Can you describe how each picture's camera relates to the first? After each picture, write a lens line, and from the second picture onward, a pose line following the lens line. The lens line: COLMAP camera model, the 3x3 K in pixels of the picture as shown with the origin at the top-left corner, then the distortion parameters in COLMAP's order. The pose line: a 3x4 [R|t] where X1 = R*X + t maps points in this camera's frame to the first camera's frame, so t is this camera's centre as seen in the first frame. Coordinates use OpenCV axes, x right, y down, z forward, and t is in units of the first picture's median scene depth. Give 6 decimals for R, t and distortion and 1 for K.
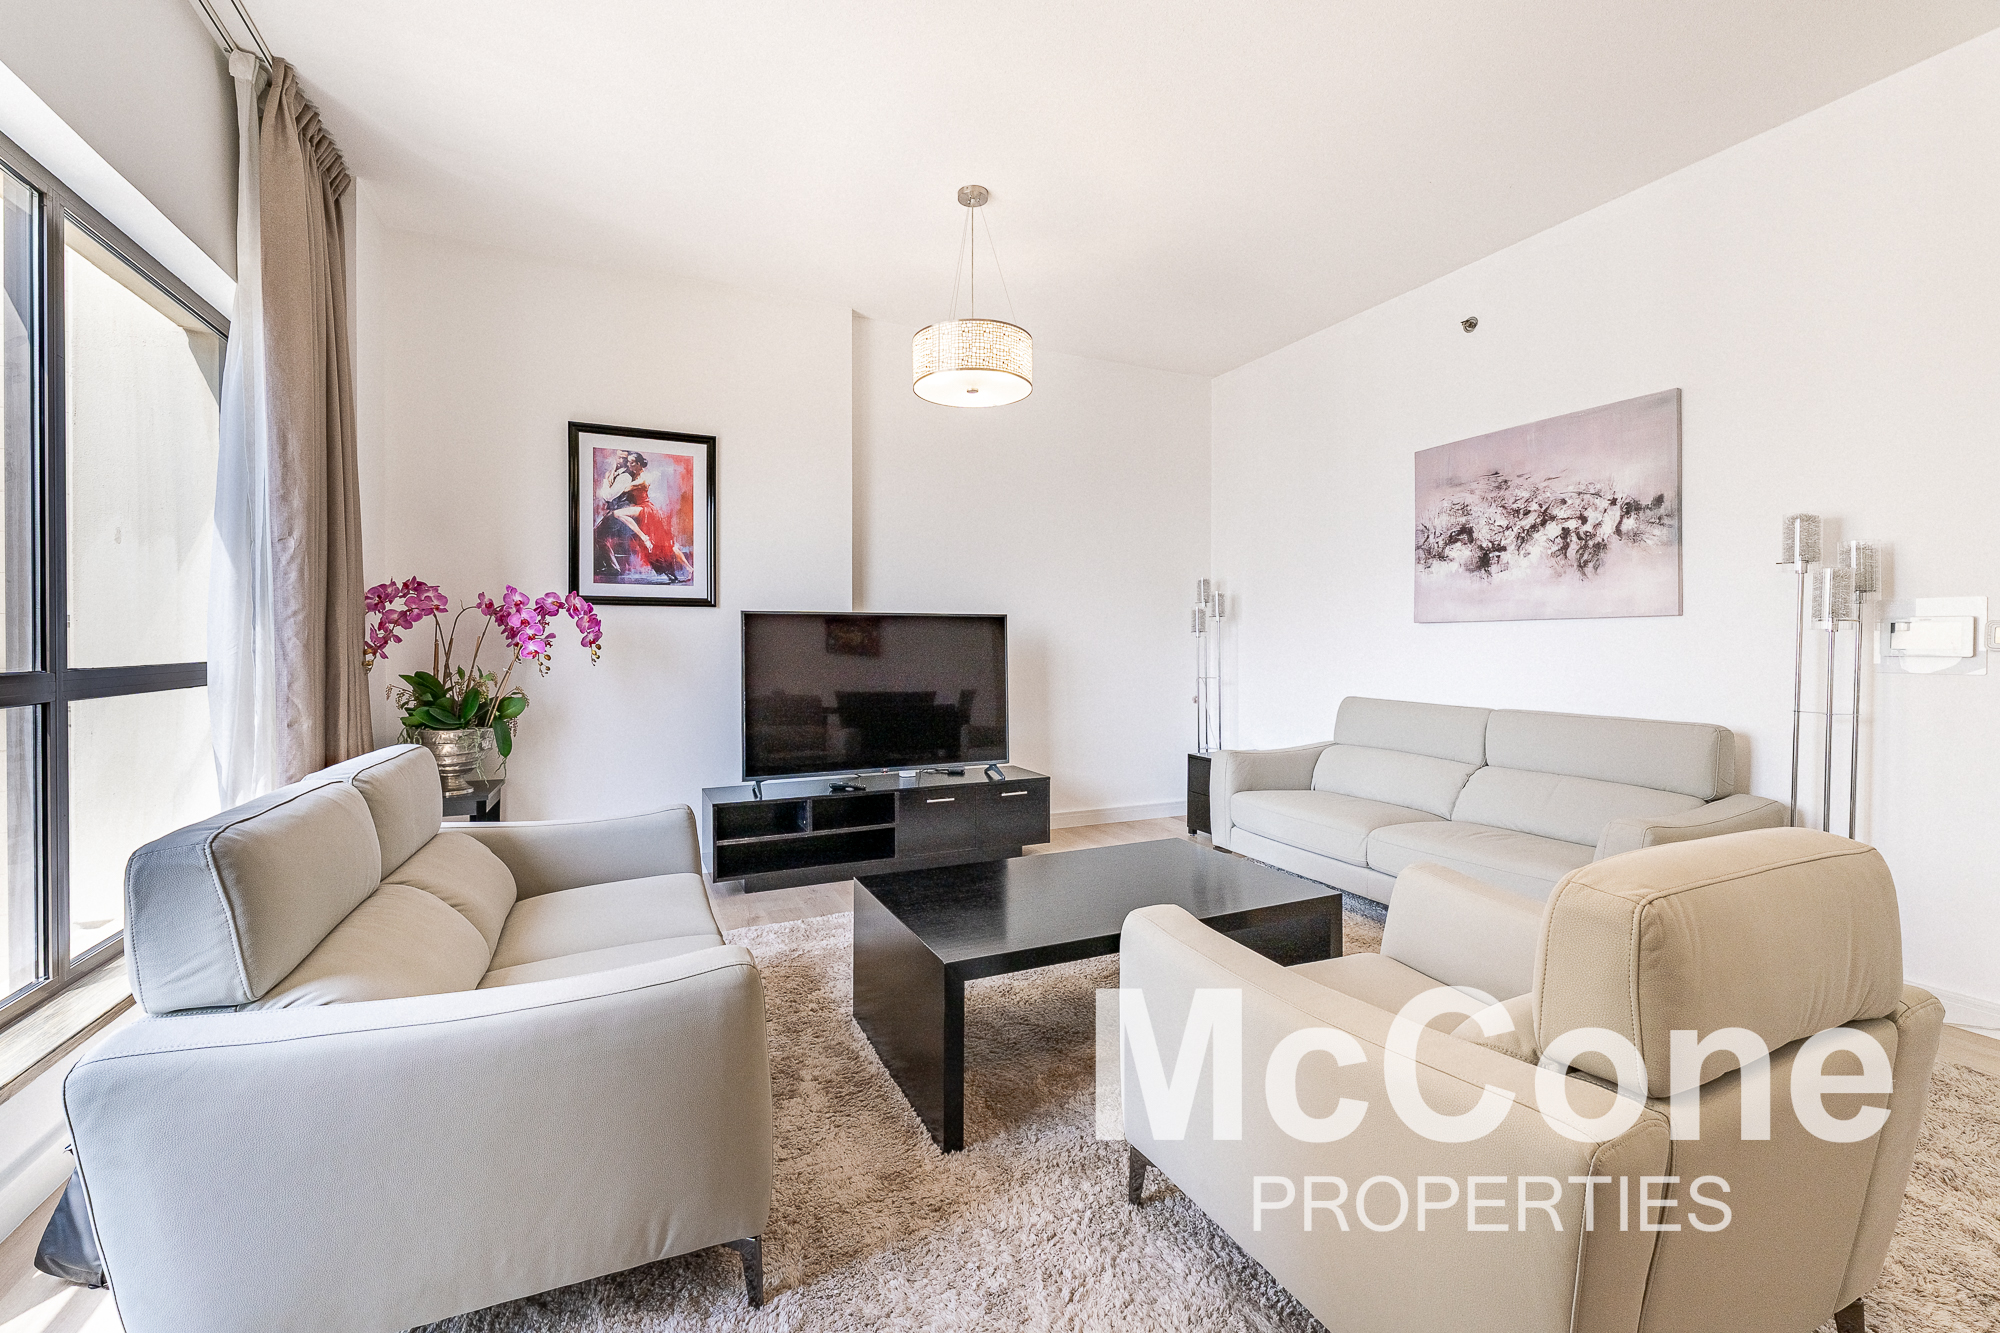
lens RADIAL K [[812.3, 0, 991.4], [0, 812.3, 653.0], [0, 0, 1]] dist [0.007308, -0.002669]
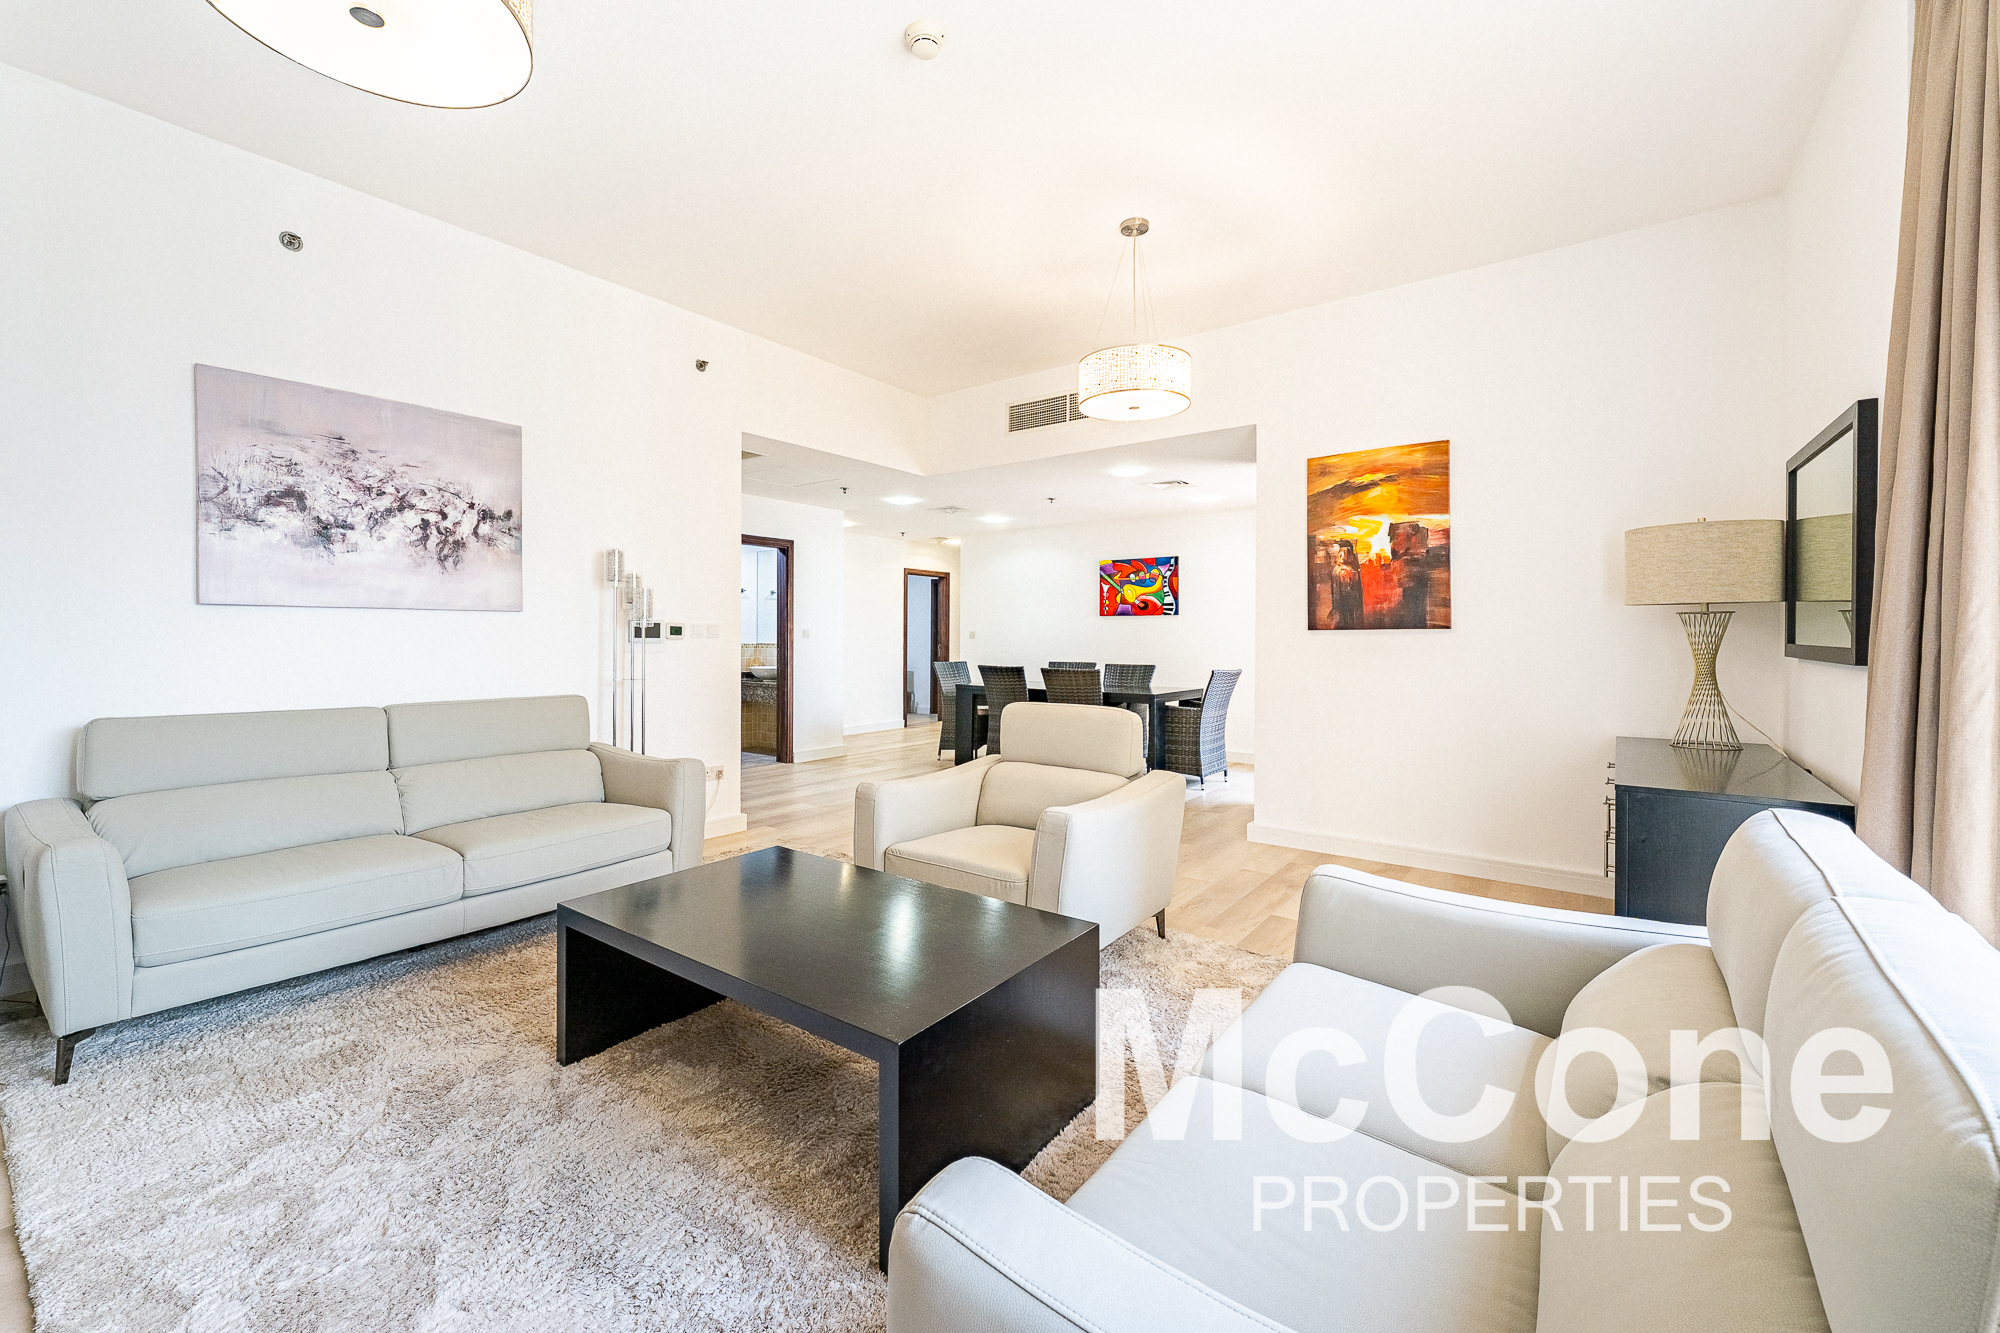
lens RADIAL K [[812.3, 0, 994.7], [0, 812.3, 652.8], [0, 0, 1]] dist [0.007308, -0.002669]
pose [[-0.491263, -0.028081, 0.870558, -0.513261], [-0.000304, 0.999486, 0.032068, -0.020205], [-0.871011, 0.015489, -0.491019, 0.860465]]
